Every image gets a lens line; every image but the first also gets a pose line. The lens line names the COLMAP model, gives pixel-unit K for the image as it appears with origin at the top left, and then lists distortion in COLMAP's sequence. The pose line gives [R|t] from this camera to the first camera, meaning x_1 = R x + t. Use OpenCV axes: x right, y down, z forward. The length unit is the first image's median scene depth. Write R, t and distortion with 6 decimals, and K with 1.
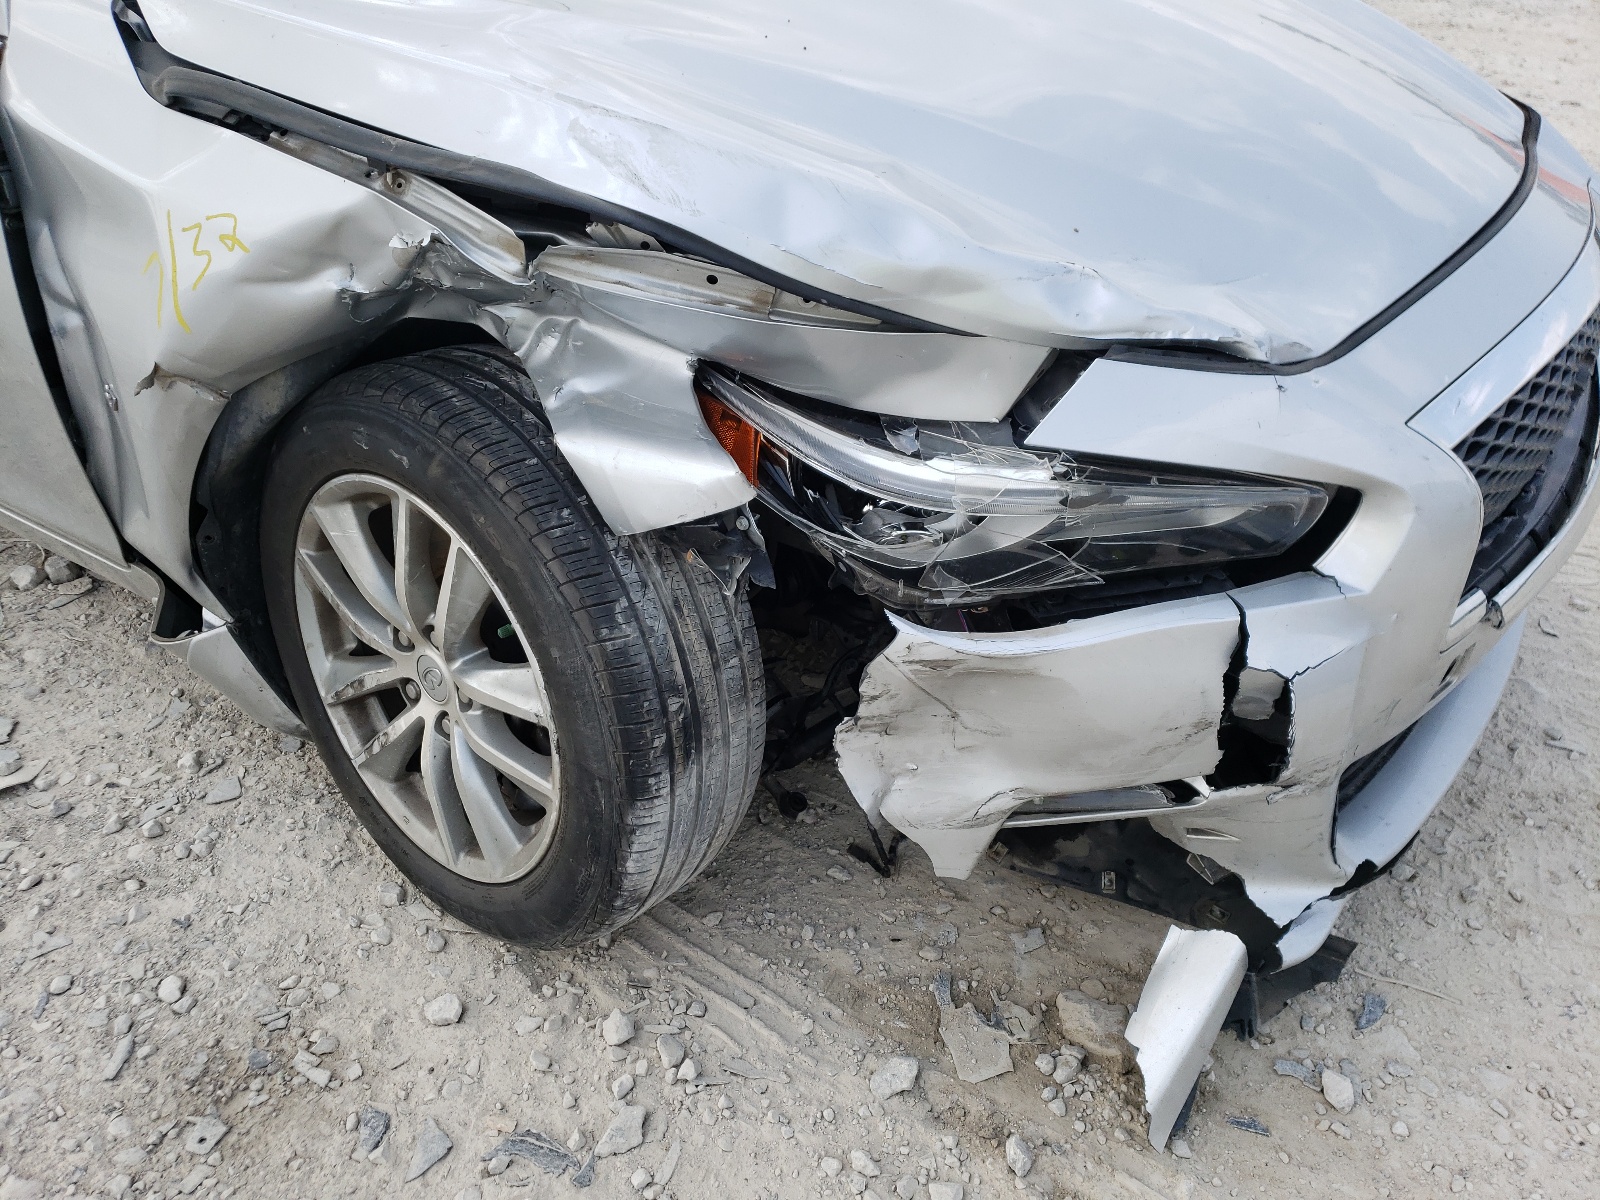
lens RADIAL K [[1220.9, 0, 800.0], [0, 1220.9, 600.0], [0, 0, 1]] dist [0.020477, -0.011976]
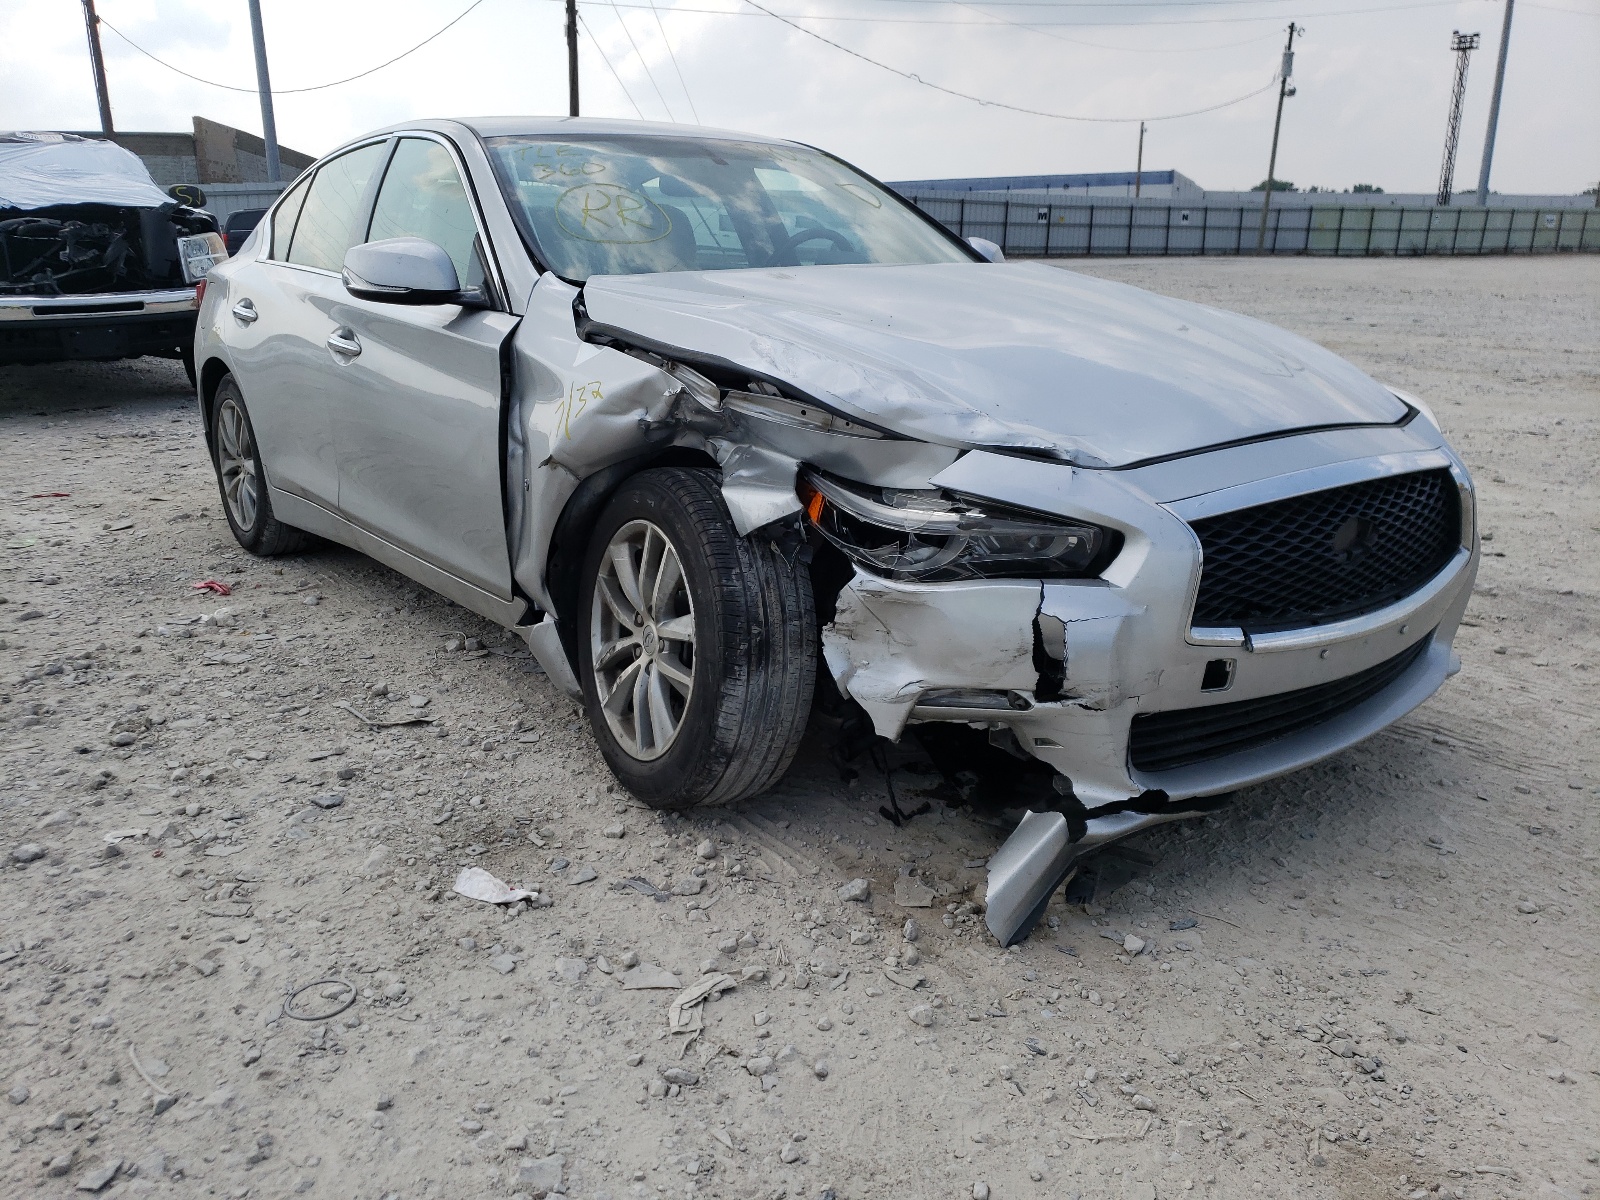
lens RADIAL K [[1220.9, 0, 800.0], [0, 1220.9, 600.0], [0, 0, 1]] dist [0.020477, -0.011976]
pose [[0.951280, 0.092560, -0.294109, 0.495405], [-0.177897, 0.943860, -0.278354, 0.540201], [0.251833, 0.317114, 0.914341, -0.681559]]
